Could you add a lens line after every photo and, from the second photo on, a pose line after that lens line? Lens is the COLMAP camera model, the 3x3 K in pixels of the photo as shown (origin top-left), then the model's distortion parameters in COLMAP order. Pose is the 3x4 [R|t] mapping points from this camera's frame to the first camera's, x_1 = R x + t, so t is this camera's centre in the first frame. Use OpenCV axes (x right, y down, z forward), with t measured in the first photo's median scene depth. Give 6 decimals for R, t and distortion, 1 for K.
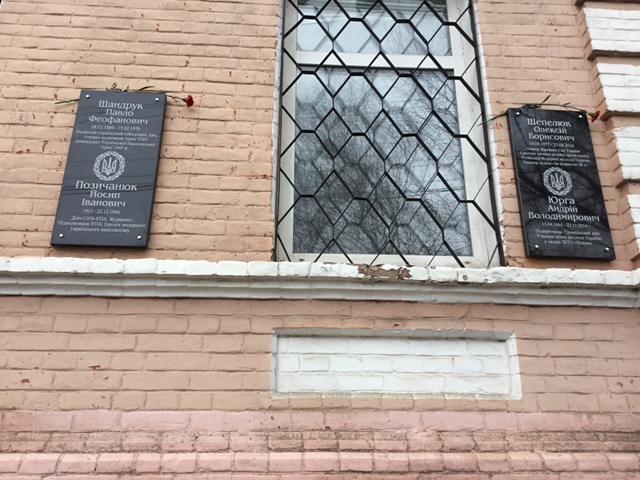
lens RADIAL K [[567.0, 0, 320.0], [0, 567.0, 240.0], [0, 0, 1]] dist [0.135496, -0.245368]
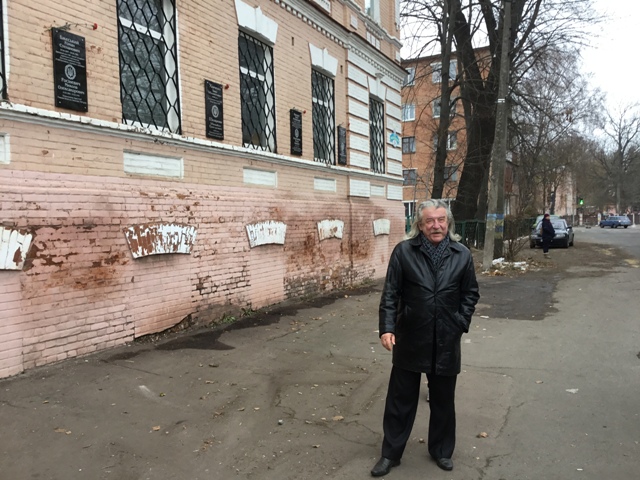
lens RADIAL K [[567.0, 0, 320.0], [0, 567.0, 240.0], [0, 0, 1]] dist [0.135496, -0.245368]
pose [[0.497834, -0.036493, 0.866504, -3.890868], [-0.312685, 0.924366, 0.218577, -0.372558], [-0.808944, -0.379757, 0.448770, -1.249096]]
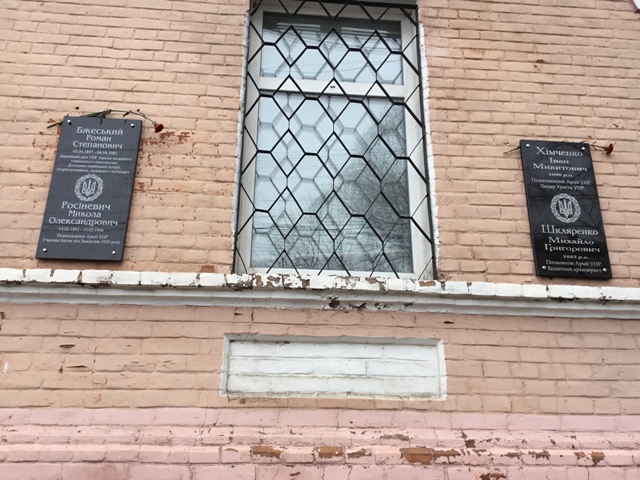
lens RADIAL K [[567.0, 0, 320.0], [0, 567.0, 240.0], [0, 0, 1]] dist [0.135496, -0.245368]
pose [[0.999723, 0.017021, 0.016279, -1.879361], [-0.017294, 0.999709, 0.016789, -0.094721], [-0.015988, -0.017066, 0.999727, -0.237548]]
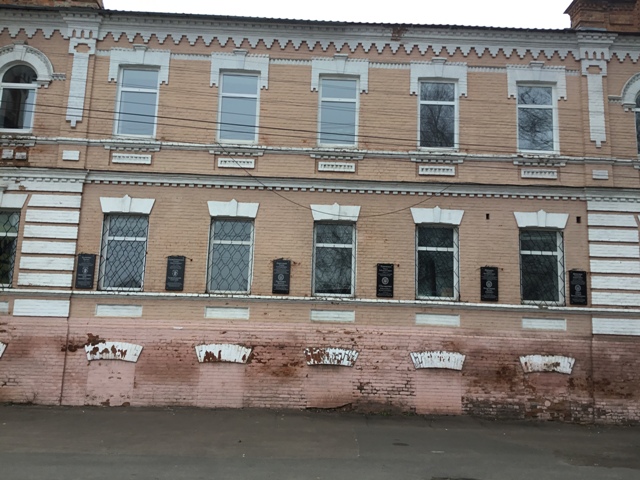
lens RADIAL K [[567.0, 0, 320.0], [0, 567.0, 240.0], [0, 0, 1]] dist [0.135496, -0.245368]
pose [[0.998649, 0.026843, -0.044494, -1.727345], [-0.016629, 0.976304, 0.215763, -1.664723], [0.049231, -0.214731, 0.975432, -4.183944]]
